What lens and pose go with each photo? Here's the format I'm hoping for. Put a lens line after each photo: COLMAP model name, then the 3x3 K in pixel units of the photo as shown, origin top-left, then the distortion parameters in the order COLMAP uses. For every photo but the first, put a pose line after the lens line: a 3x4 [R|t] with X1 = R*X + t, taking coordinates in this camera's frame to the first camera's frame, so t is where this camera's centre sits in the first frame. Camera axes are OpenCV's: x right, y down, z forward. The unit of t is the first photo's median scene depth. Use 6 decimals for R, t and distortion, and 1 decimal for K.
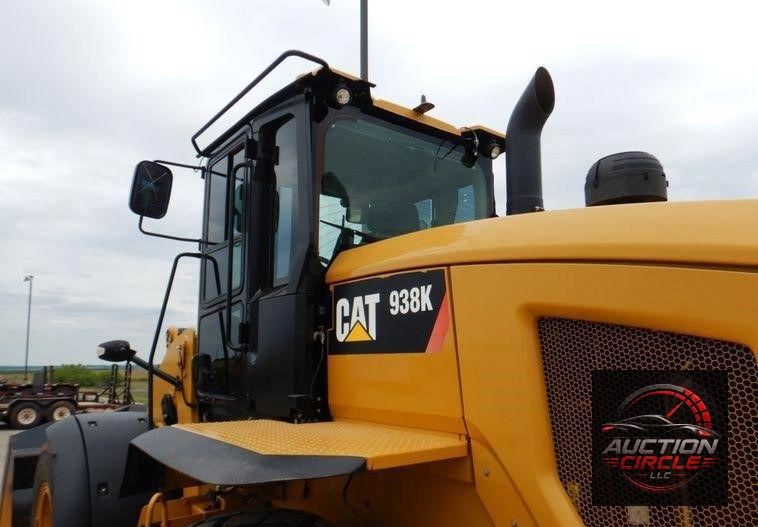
lens RADIAL K [[556.3, 0, 379.0], [0, 556.3, 263.5], [0, 0, 1]] dist [-0.114049, 0.000241]
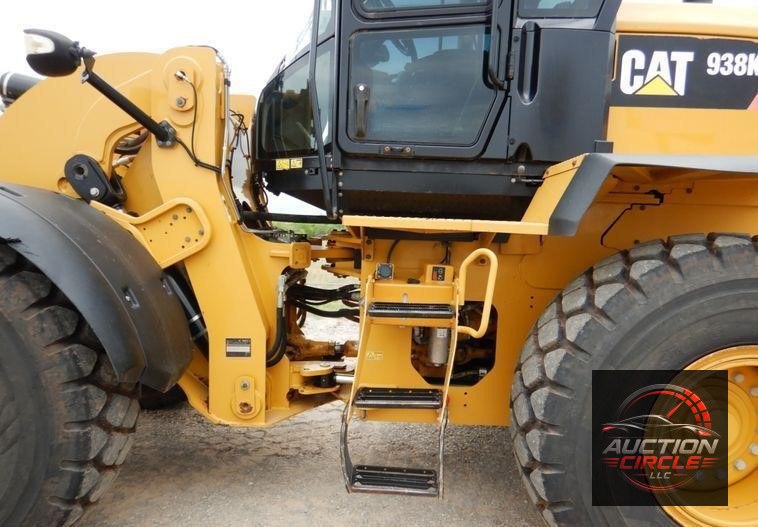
lens RADIAL K [[546.6, 0, 376.6], [0, 546.6, 283.5], [0, 0, 1]] dist [0.009653, 0.000101]
pose [[0.615844, -0.059407, 0.785625, -1.175561], [-0.170659, 0.963421, 0.206629, 0.348696], [-0.769163, -0.261325, 0.583179, 0.667511]]
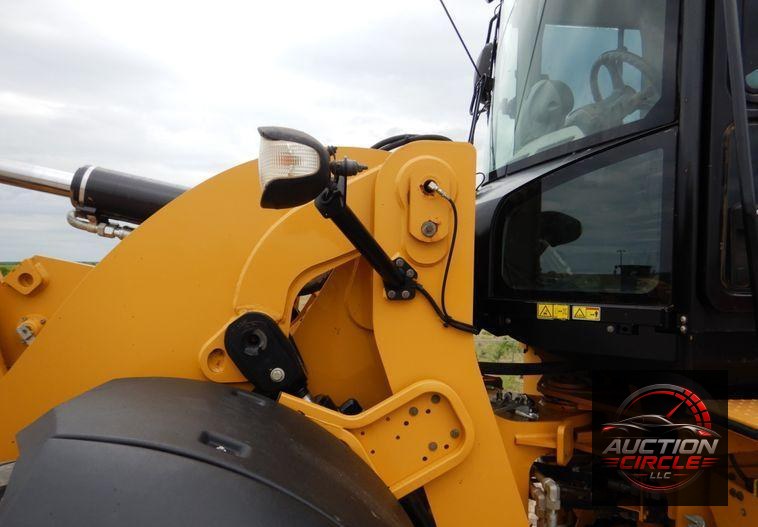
lens RADIAL K [[546.6, 0, 376.6], [0, 546.6, 283.5], [0, 0, 1]] dist [0.009653, 0.000101]
pose [[0.530067, -0.013911, 0.847842, -1.145359], [-0.157874, 0.980764, 0.114794, 0.296281], [-0.833129, -0.194701, 0.517674, 1.333520]]
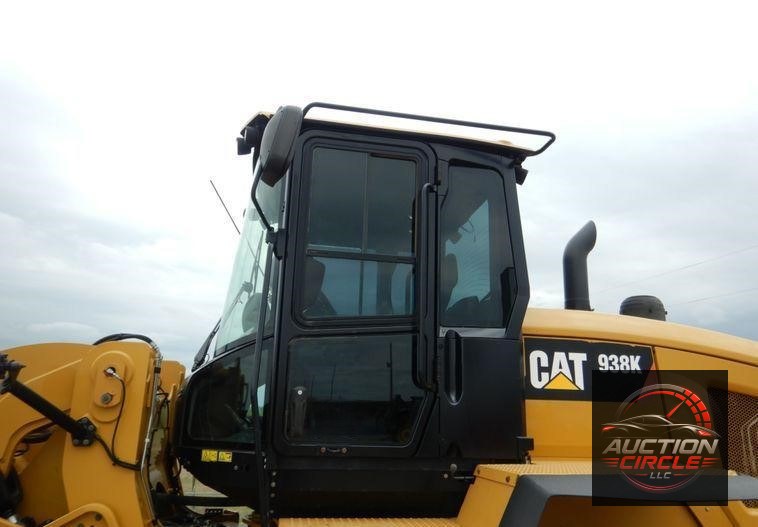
lens RADIAL K [[546.6, 0, 376.6], [0, 546.6, 283.5], [0, 0, 1]] dist [0.009653, 0.000101]
pose [[0.464312, 0.227218, 0.856029, -1.239698], [-0.177723, 0.970775, -0.161277, 0.171770], [-0.867657, -0.077253, 0.491124, 0.744841]]
